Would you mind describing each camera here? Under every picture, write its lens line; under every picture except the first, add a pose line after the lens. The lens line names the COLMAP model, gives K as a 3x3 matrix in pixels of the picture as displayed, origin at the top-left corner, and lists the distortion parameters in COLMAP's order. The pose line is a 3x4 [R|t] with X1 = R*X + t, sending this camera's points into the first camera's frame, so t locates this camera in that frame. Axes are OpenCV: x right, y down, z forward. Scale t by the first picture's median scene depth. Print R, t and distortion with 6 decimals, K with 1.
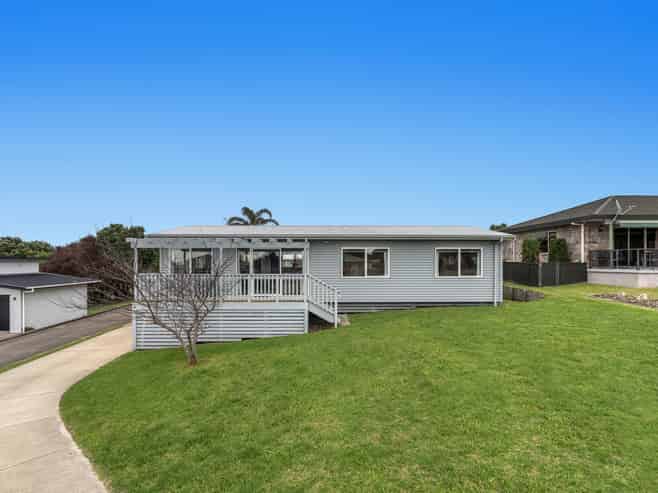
lens RADIAL K [[357.2, 0, 329.3], [0, 357.2, 252.8], [0, 0, 1]] dist [-0.005282, -0.000081]
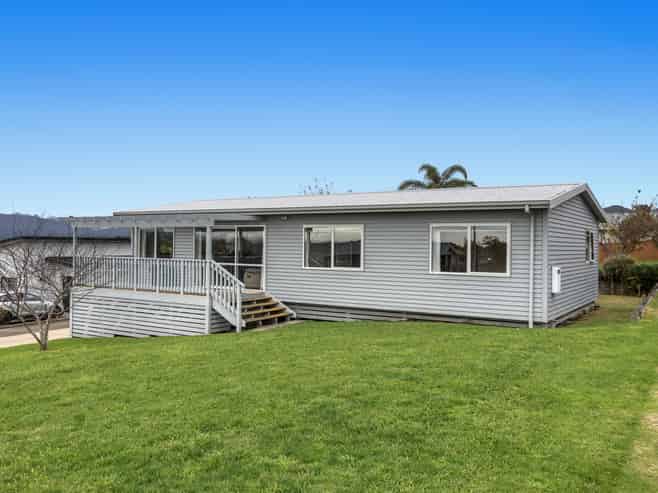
lens RADIAL K [[574.3, 0, 328.4], [0, 574.3, 244.9], [0, 0, 1]] dist [-0.000431, 0.000546]
pose [[0.853722, 0.013309, -0.520559, 0.663948], [-0.004418, 0.999822, 0.018316, 0.002203], [0.520710, -0.013337, 0.853629, 0.061229]]
